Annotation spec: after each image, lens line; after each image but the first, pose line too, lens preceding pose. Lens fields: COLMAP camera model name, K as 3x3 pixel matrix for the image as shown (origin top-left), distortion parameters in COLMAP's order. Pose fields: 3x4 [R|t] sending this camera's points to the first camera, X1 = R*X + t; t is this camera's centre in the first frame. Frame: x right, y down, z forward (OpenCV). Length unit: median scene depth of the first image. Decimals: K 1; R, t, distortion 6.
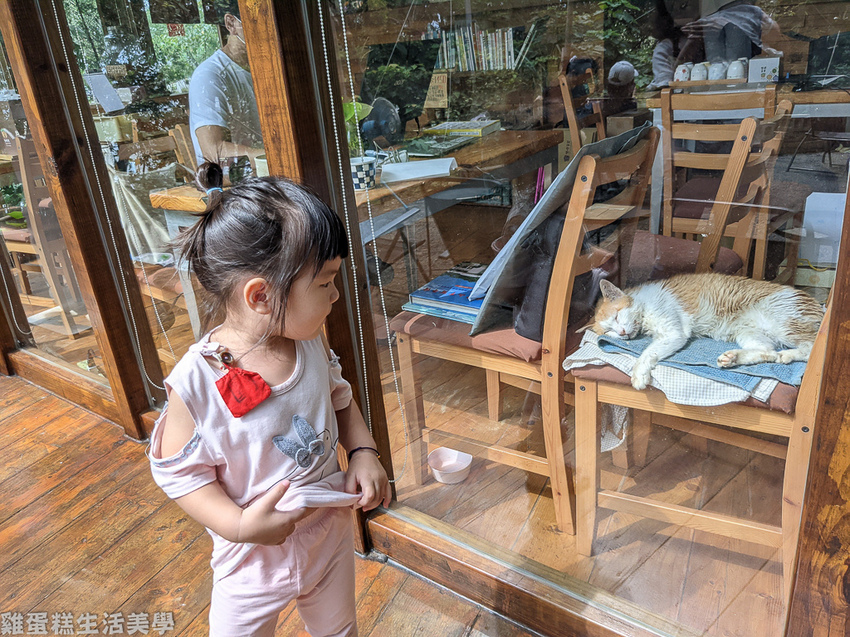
lens RADIAL K [[655.9, 0, 416.6], [0, 655.9, 310.5], [0, 0, 1]] dist [0.009849, -0.005636]
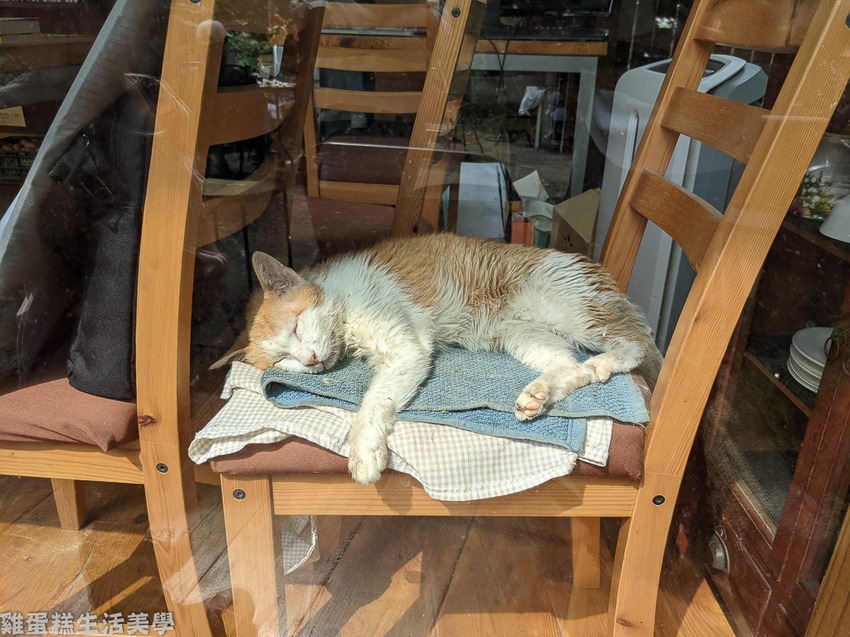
lens RADIAL K [[655.9, 0, 416.6], [0, 655.9, 310.5], [0, 0, 1]] dist [0.009849, -0.005636]
pose [[0.840056, -0.092472, 0.534560, 0.128058], [0.094900, 0.995220, 0.023026, -0.005541], [-0.534134, 0.031387, 0.844817, 0.560166]]
